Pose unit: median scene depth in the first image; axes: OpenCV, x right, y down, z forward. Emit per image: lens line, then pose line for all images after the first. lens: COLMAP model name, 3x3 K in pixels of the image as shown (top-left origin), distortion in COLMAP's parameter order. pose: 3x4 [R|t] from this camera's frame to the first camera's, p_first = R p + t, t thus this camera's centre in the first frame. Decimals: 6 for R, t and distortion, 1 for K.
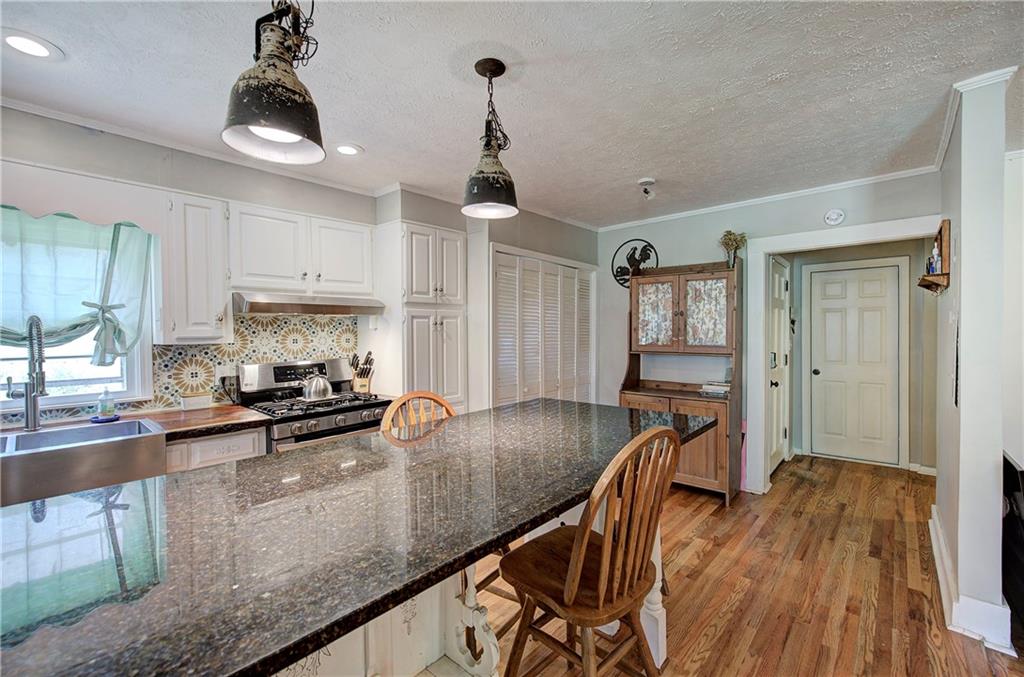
lens RADIAL K [[438.3, 0, 508.4], [0, 438.3, 338.5], [0, 0, 1]] dist [0.007022, -0.002032]
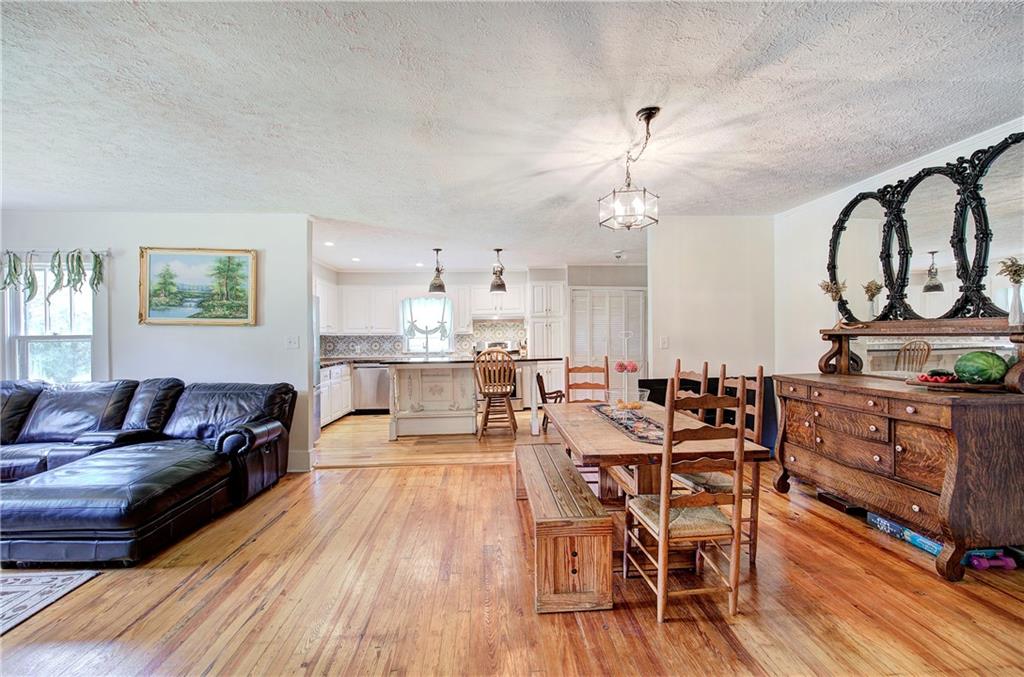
lens RADIAL K [[438.3, 0, 517.6], [0, 438.3, 337.2], [0, 0, 1]] dist [0.007022, -0.002032]
pose [[0.721968, -0.000217, -0.691927, 1.271774], [-0.001299, 0.999998, -0.001669, 0.029446], [0.691925, 0.002104, 0.721966, -0.708401]]
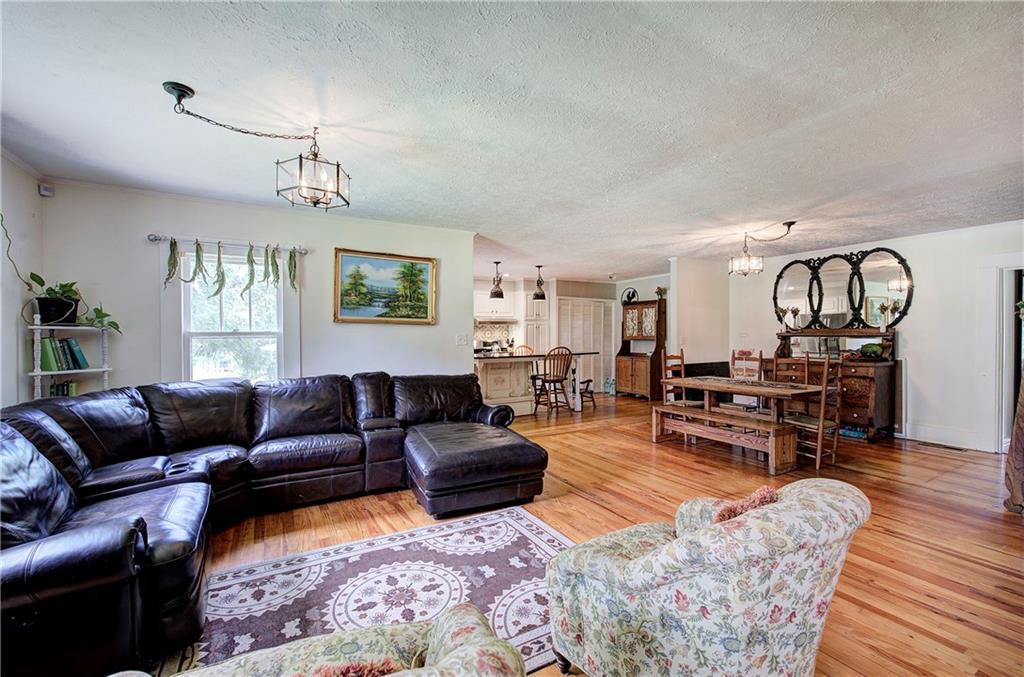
lens RADIAL K [[438.3, 0, 520.7], [0, 438.3, 336.2], [0, 0, 1]] dist [0.007022, -0.002032]
pose [[0.954106, 0.001514, -0.299466, 0.555292], [-0.004096, 0.999960, -0.007994, 0.042848], [0.299442, 0.008853, 0.954073, -1.615256]]
